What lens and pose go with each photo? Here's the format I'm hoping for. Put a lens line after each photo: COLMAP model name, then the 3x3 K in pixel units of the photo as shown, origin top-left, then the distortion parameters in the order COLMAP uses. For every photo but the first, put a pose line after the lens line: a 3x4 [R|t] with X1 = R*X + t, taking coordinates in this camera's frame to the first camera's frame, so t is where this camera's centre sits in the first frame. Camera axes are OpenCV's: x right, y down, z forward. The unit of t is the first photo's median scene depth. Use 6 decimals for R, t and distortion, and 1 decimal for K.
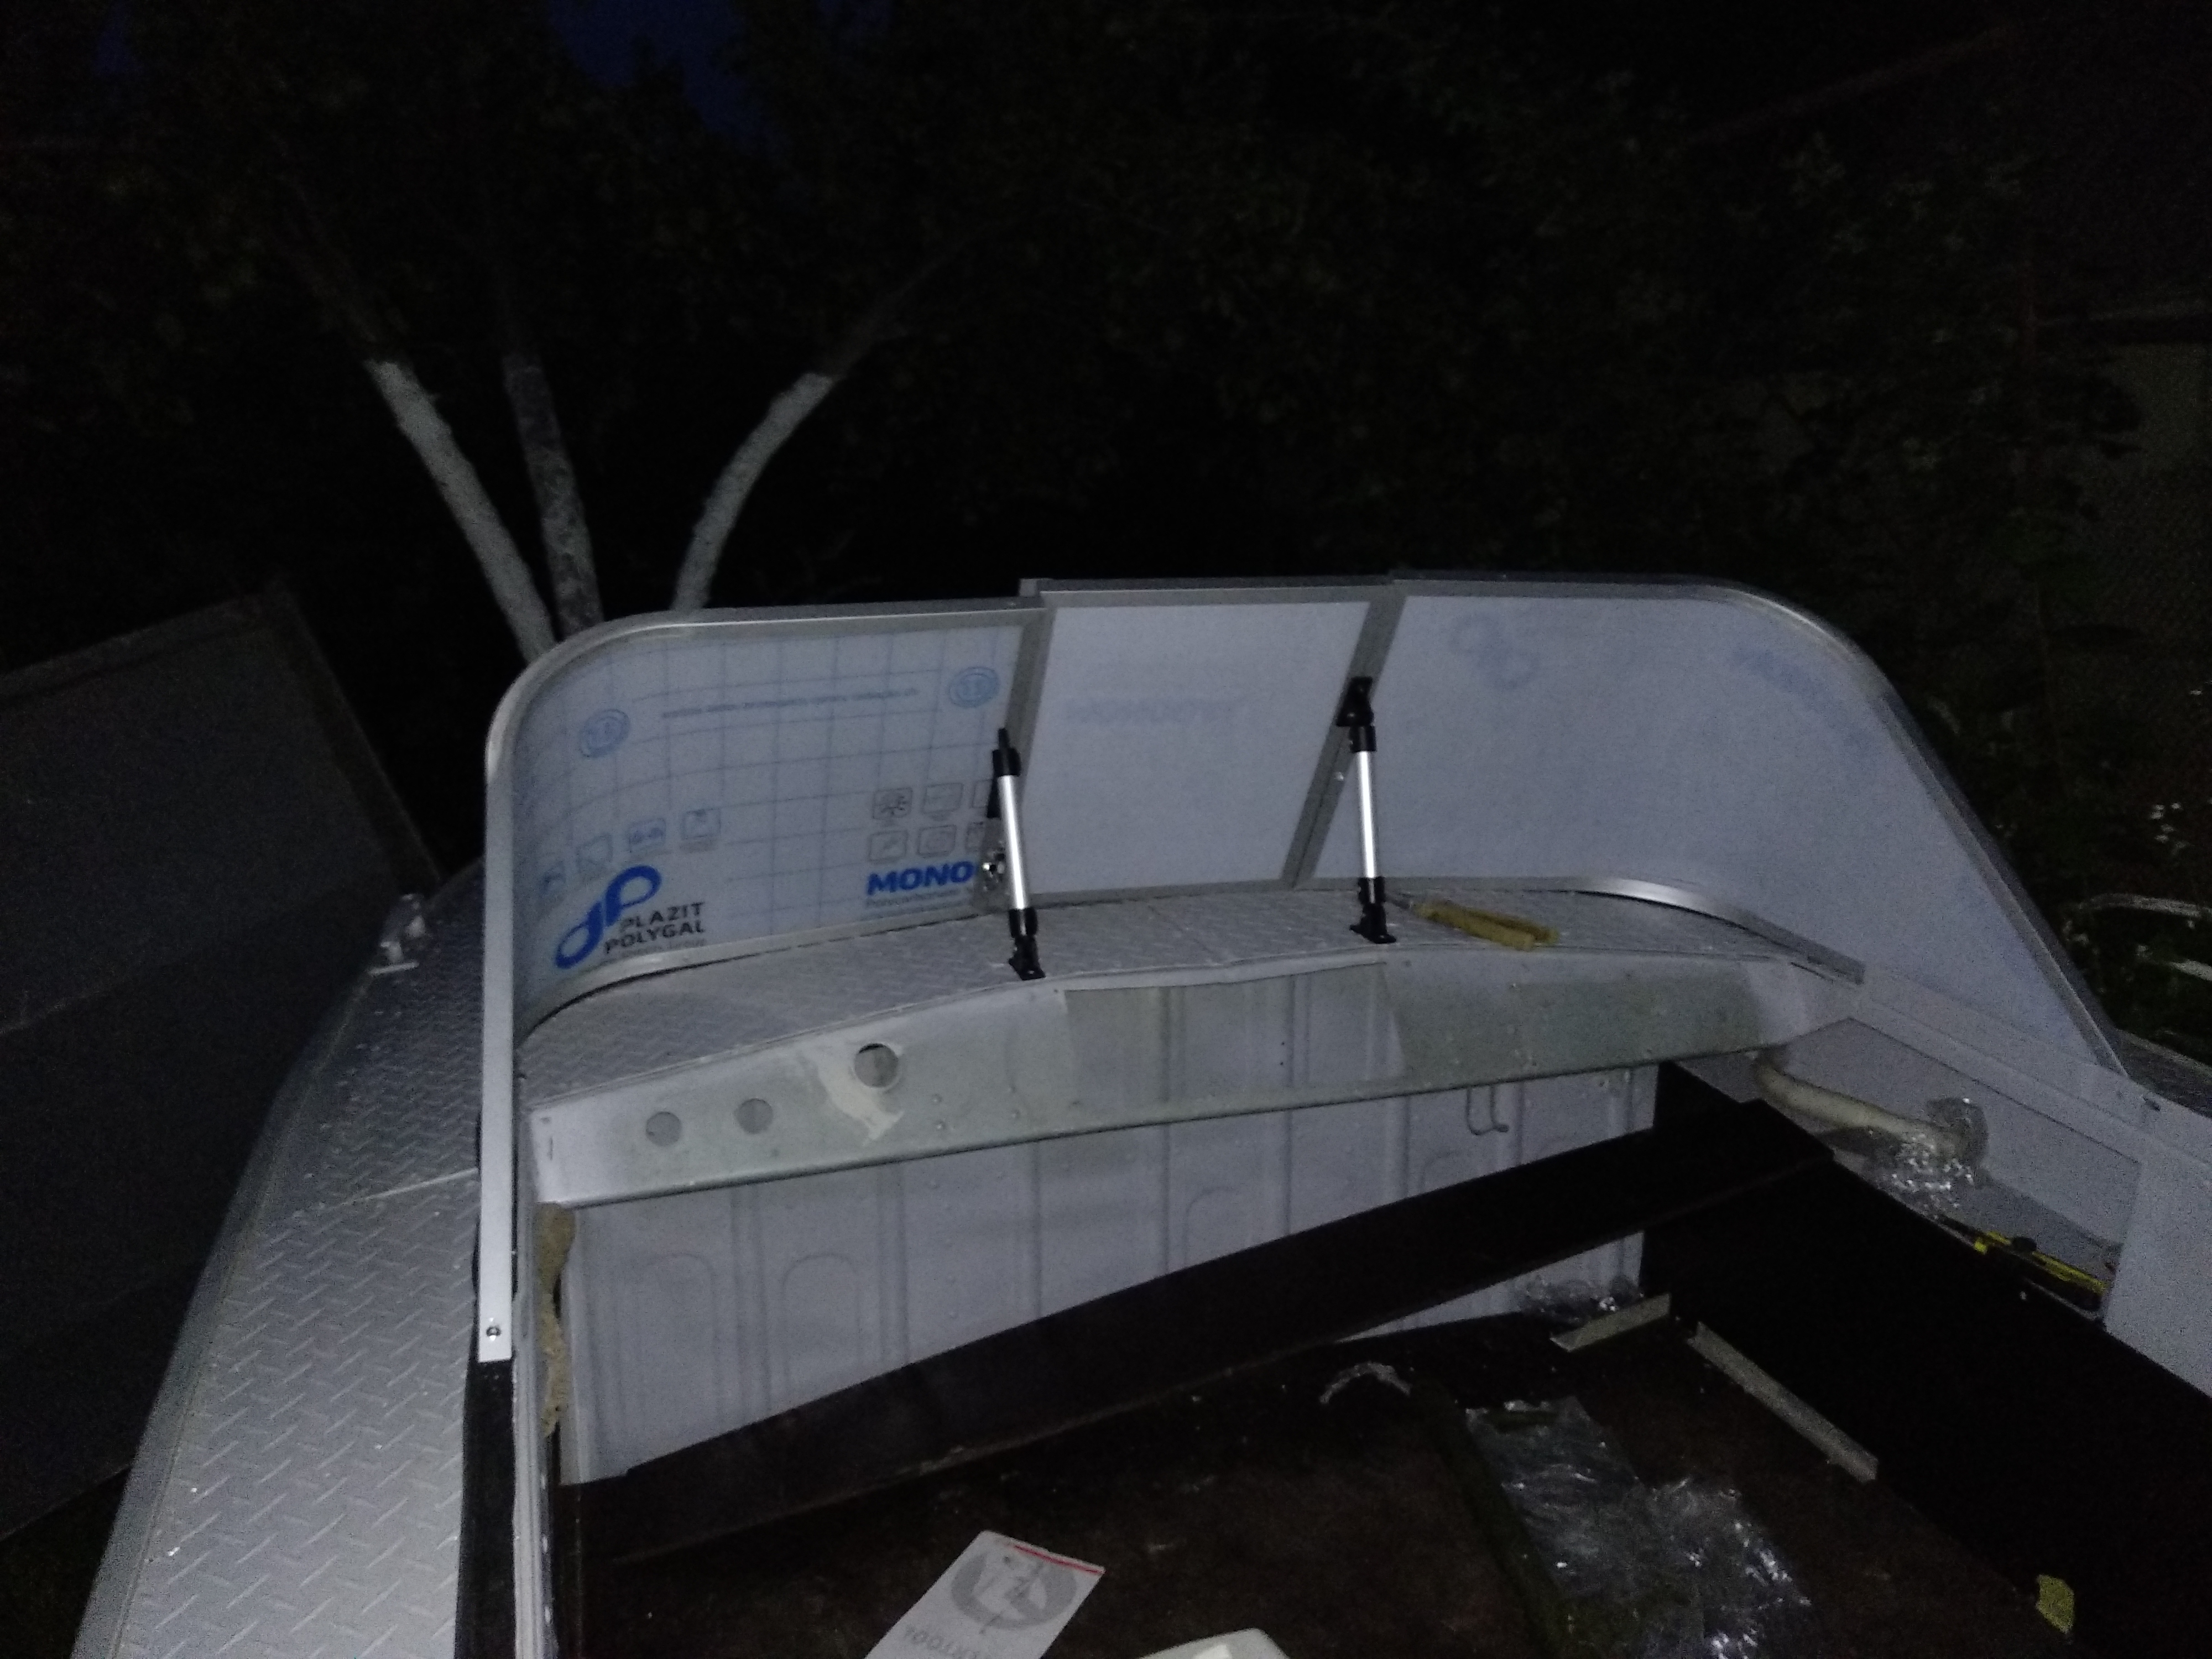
lens RADIAL K [[1650.5, 0, 1106.0], [0, 1650.5, 829.5], [0, 0, 1]] dist [0.001487, 0.007909]
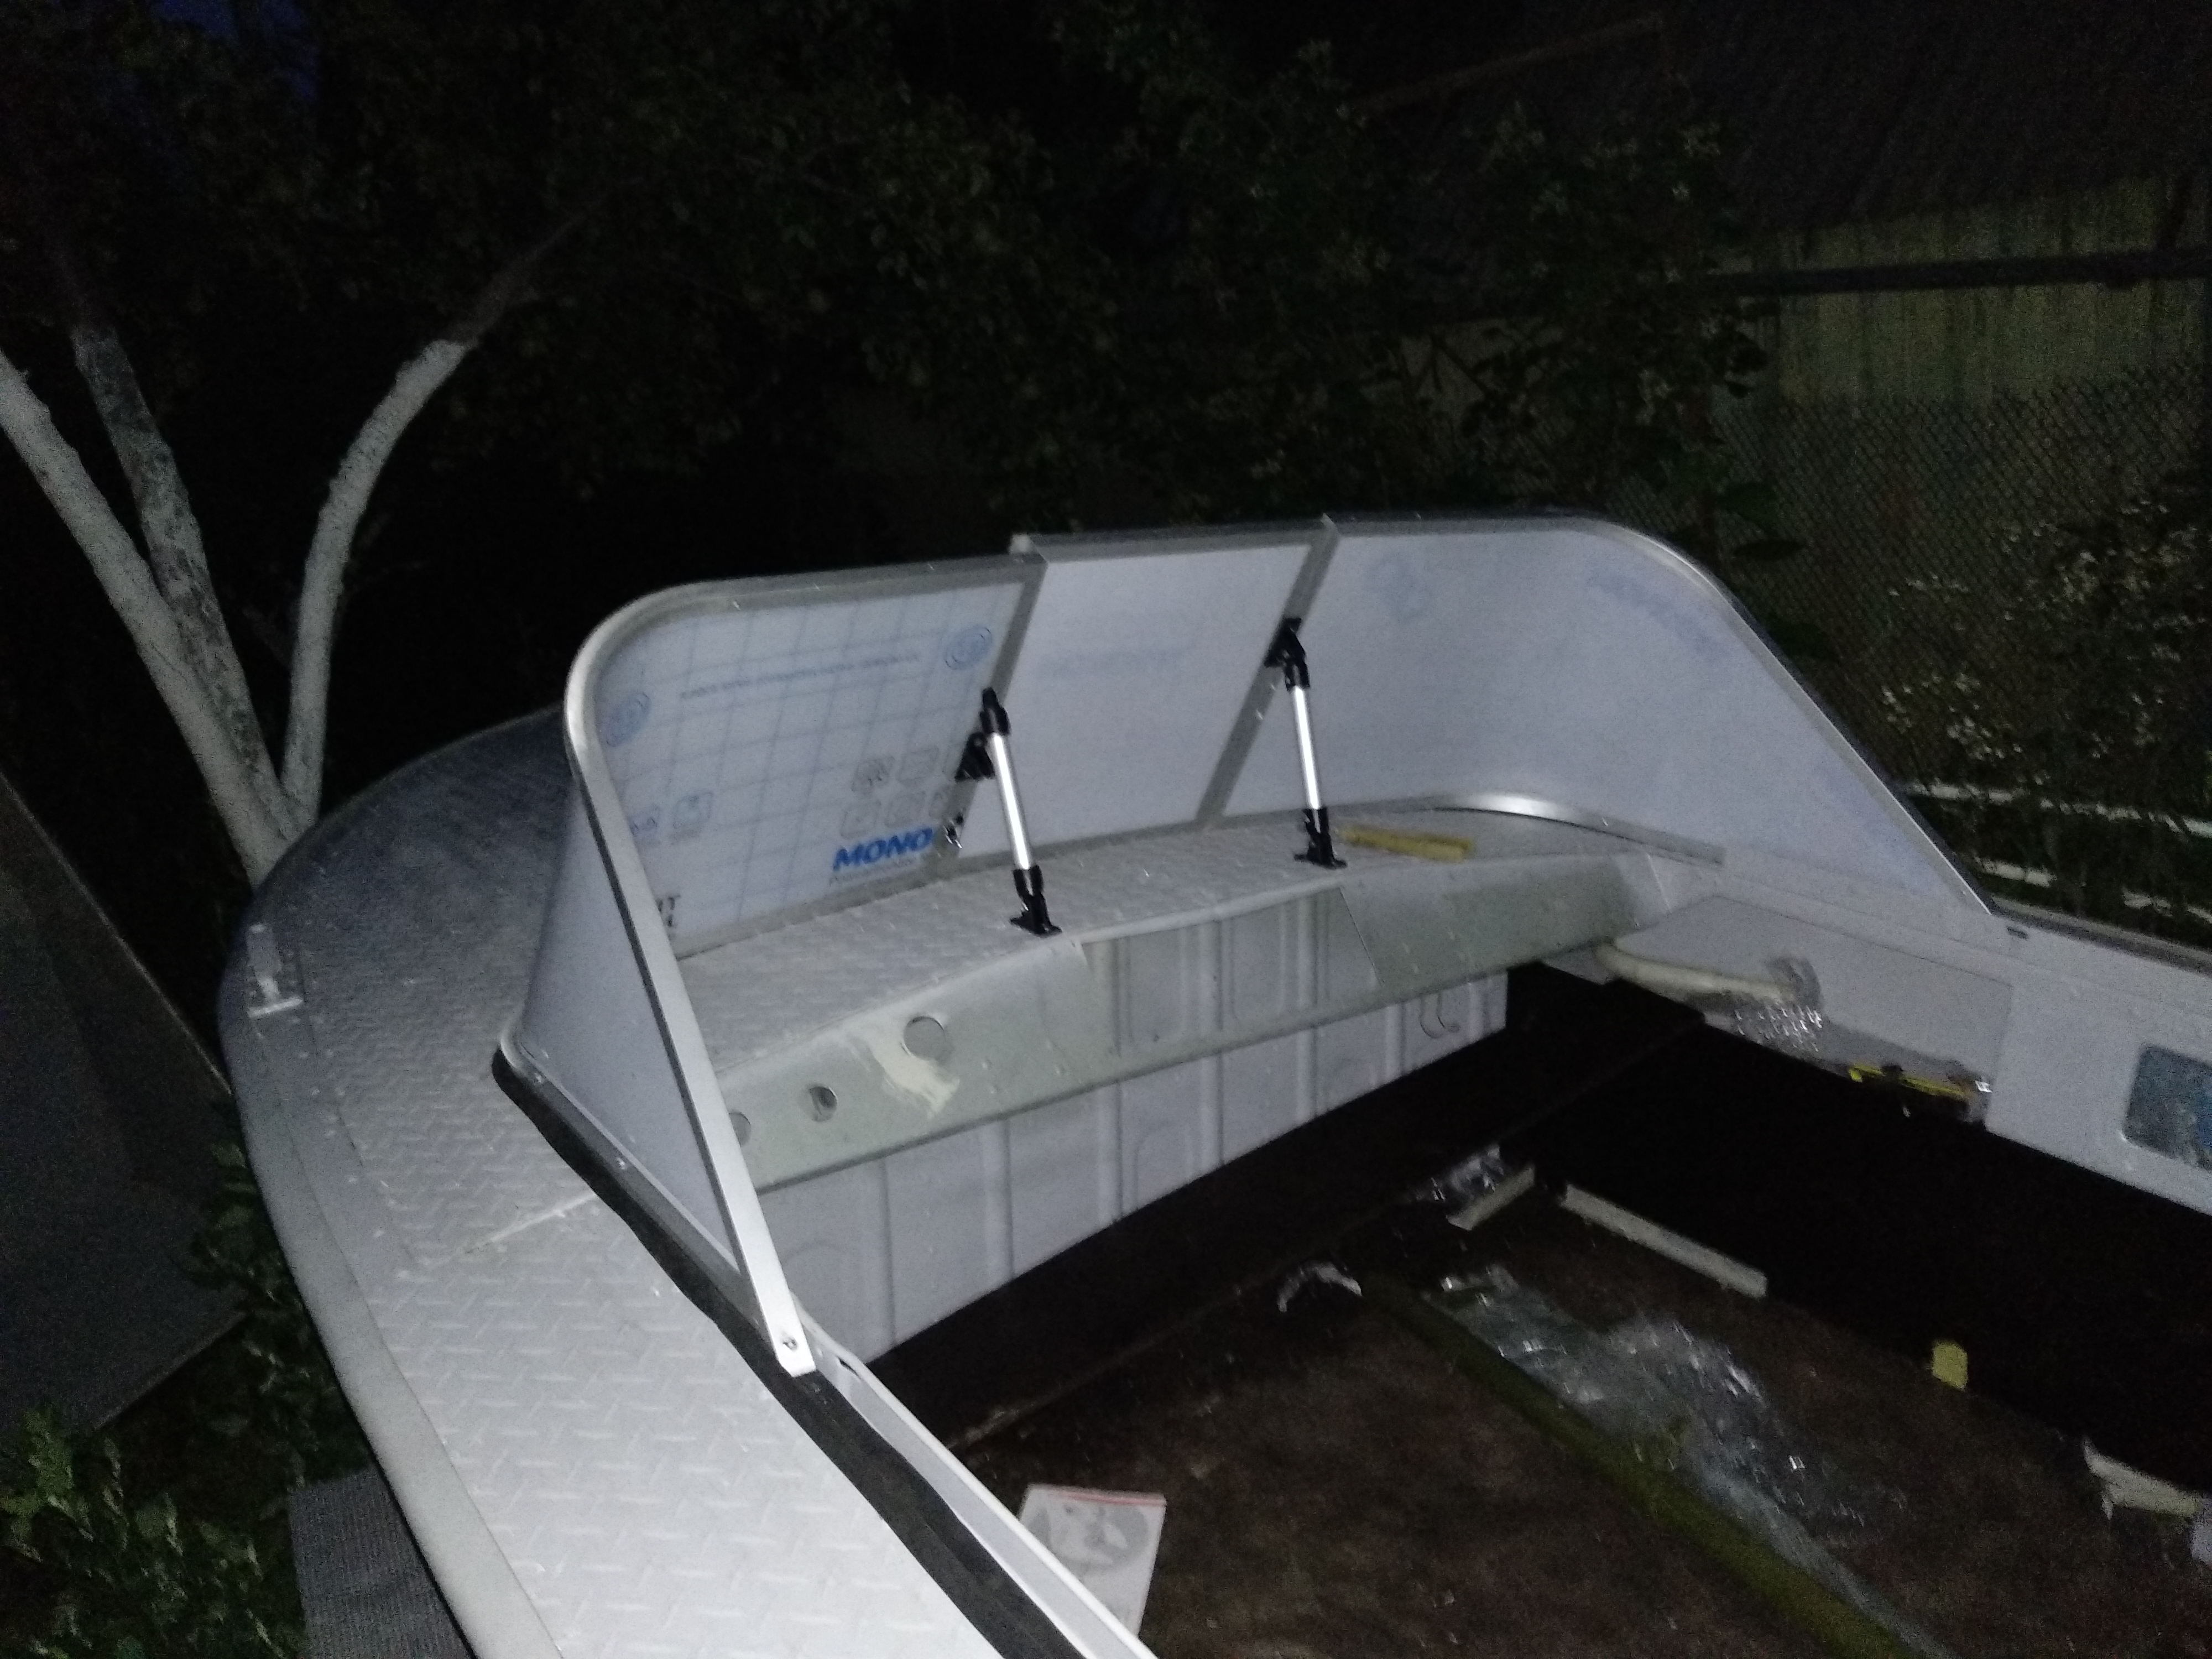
lens RADIAL K [[1628.0, 0, 1106.0], [0, 1628.0, 829.5], [0, 0, 1]] dist [0.046370, -0.091071]
pose [[0.961341, -0.091373, 0.259759, -0.239010], [0.085750, 0.995773, 0.032923, -0.002638], [-0.261669, -0.009376, 0.965112, 0.030051]]
